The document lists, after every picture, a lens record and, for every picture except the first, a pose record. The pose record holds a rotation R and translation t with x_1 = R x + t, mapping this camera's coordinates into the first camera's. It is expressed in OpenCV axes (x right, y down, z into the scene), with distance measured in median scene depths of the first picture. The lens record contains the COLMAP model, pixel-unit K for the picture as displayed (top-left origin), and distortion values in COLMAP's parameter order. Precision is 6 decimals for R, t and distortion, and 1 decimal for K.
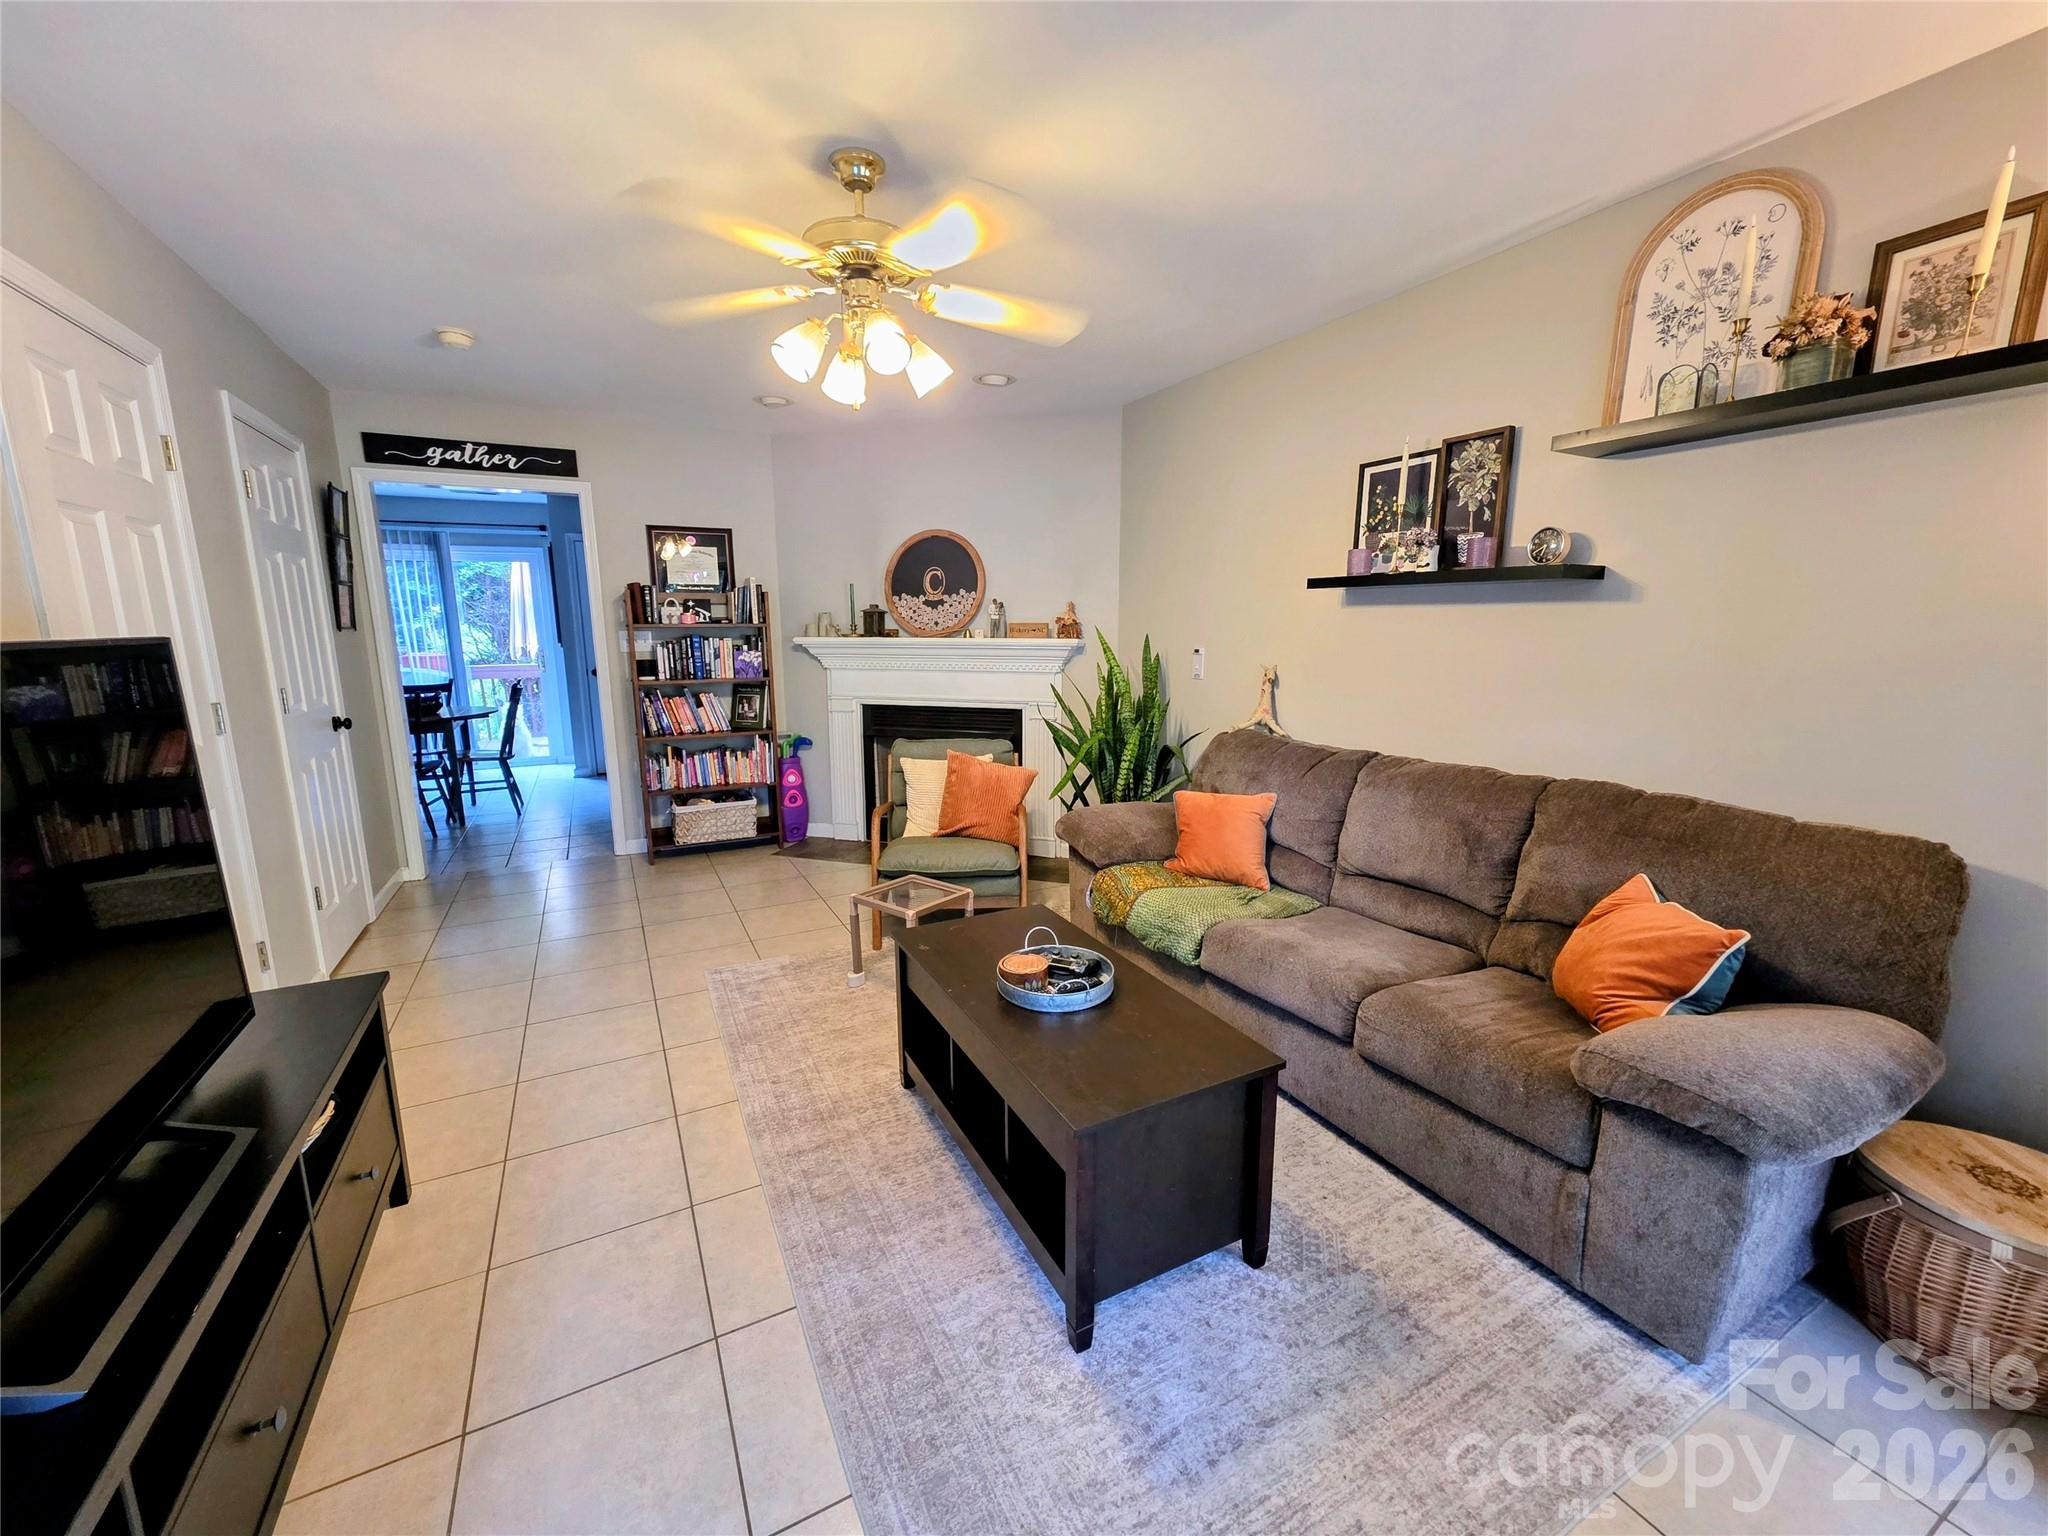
lens RADIAL K [[822.6, 0, 1029.8], [0, 822.6, 773.9], [0, 0, 1]] dist [0.001919, -0.000820]
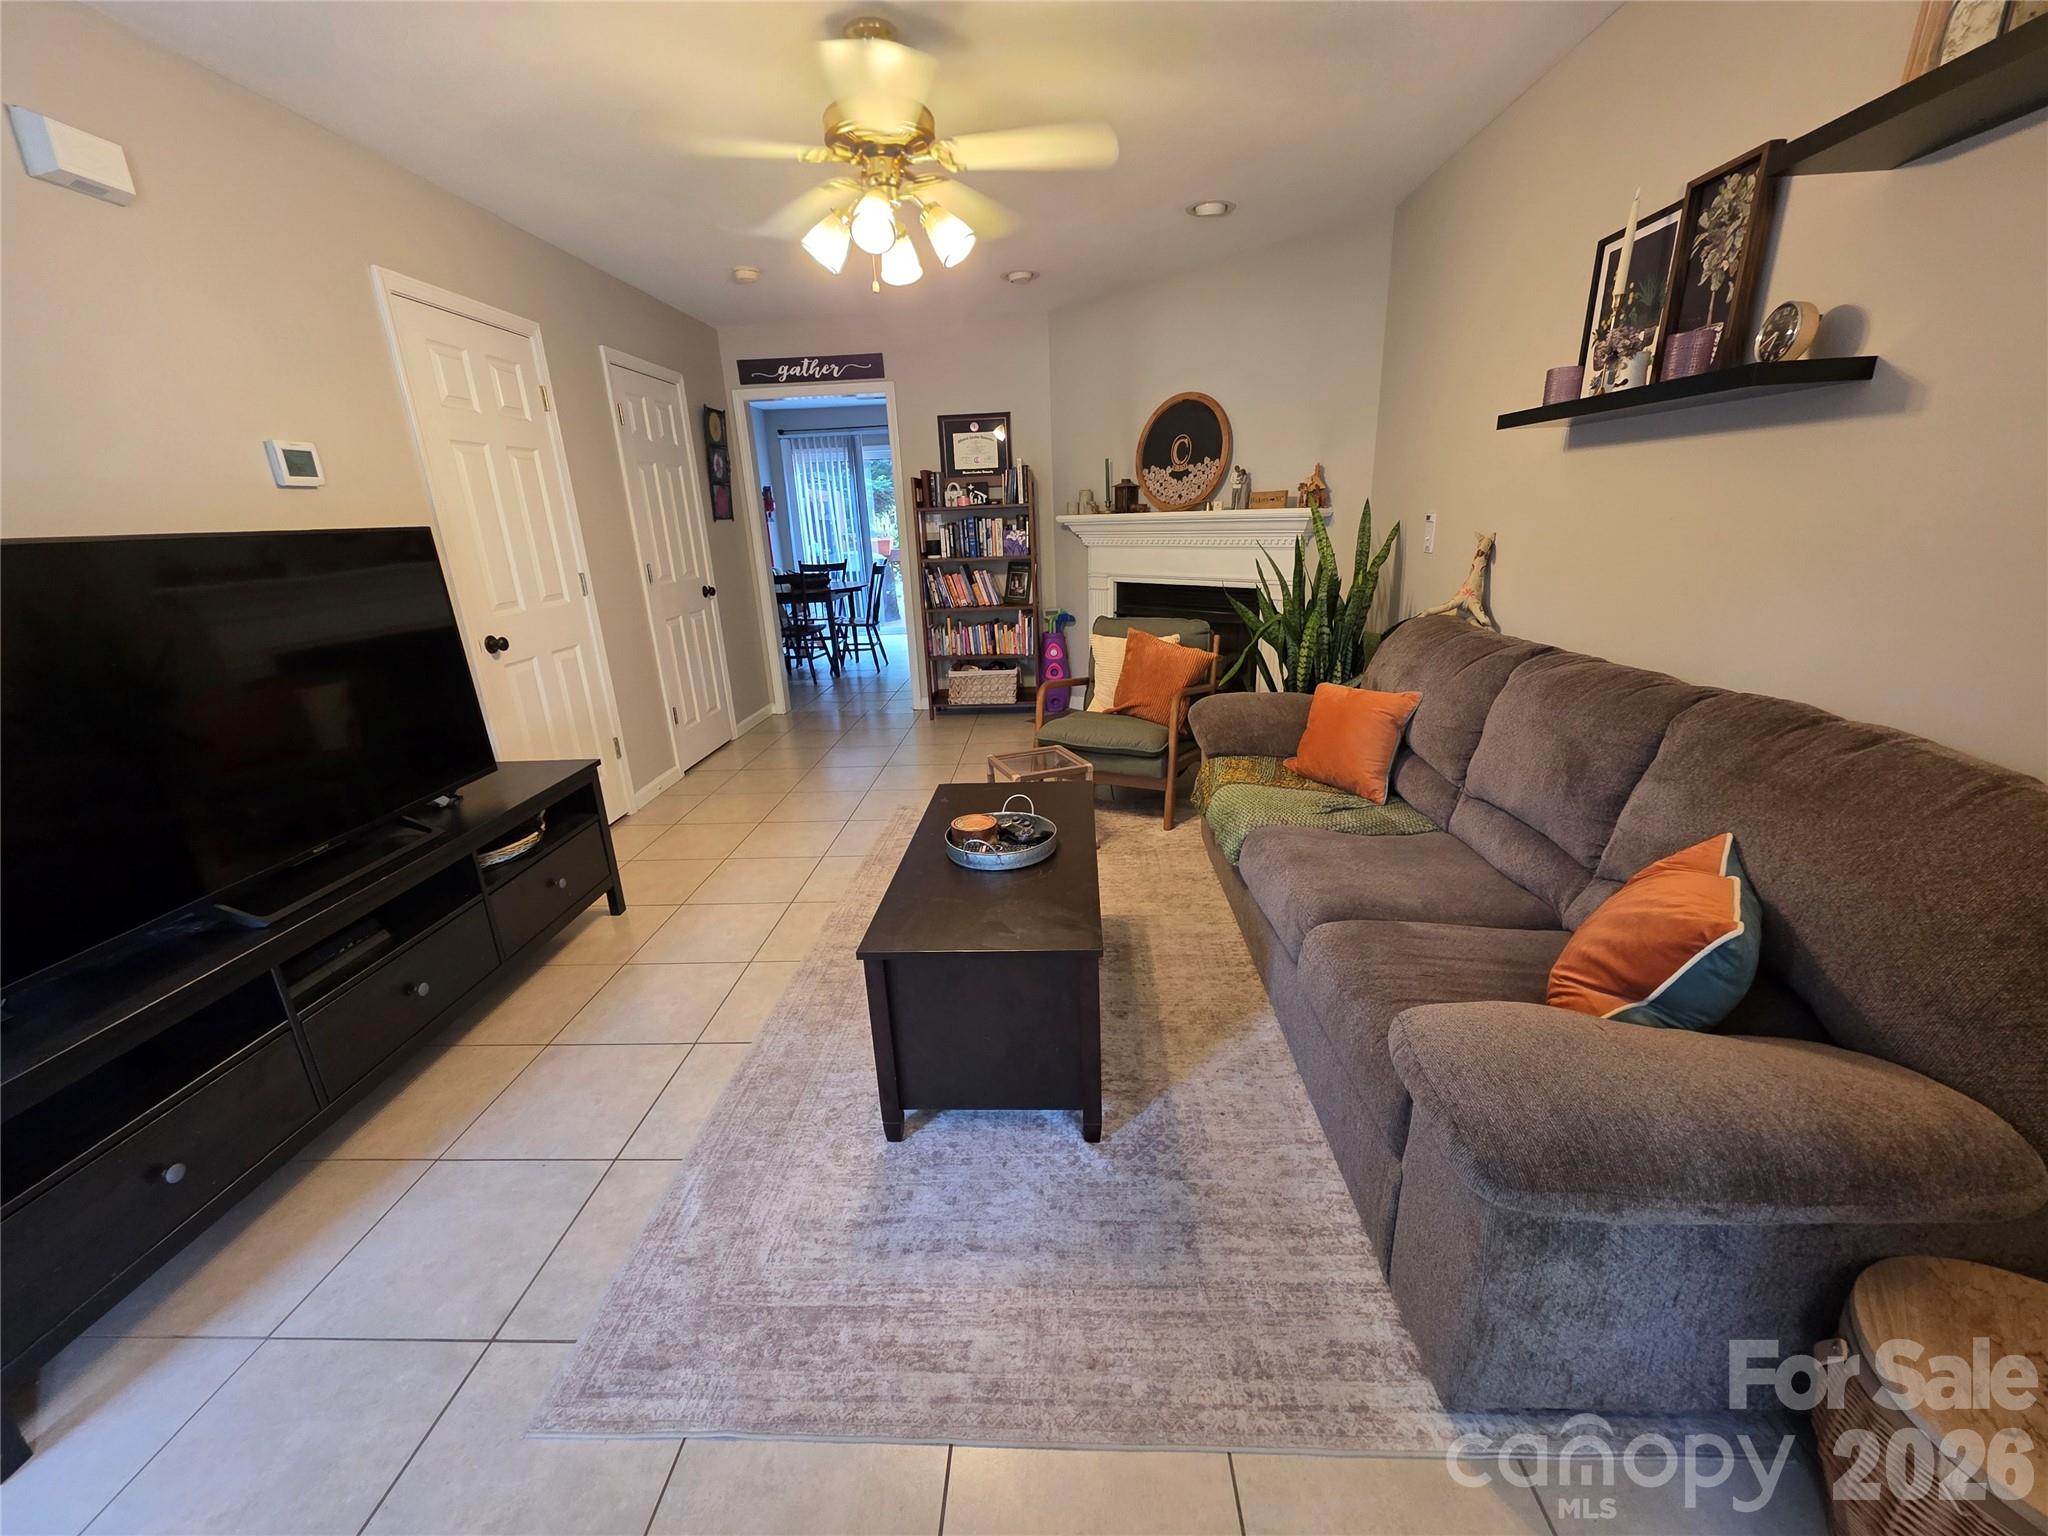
lens RADIAL K [[822.6, 0, 1026.0], [0, 822.6, 776.9], [0, 0, 1]] dist [0.001919, -0.000820]
pose [[0.859816, 0.126037, -0.494804, 0.367197], [-0.054373, 0.986147, 0.156708, -0.000410], [0.507700, -0.107836, 0.854758, 0.077226]]
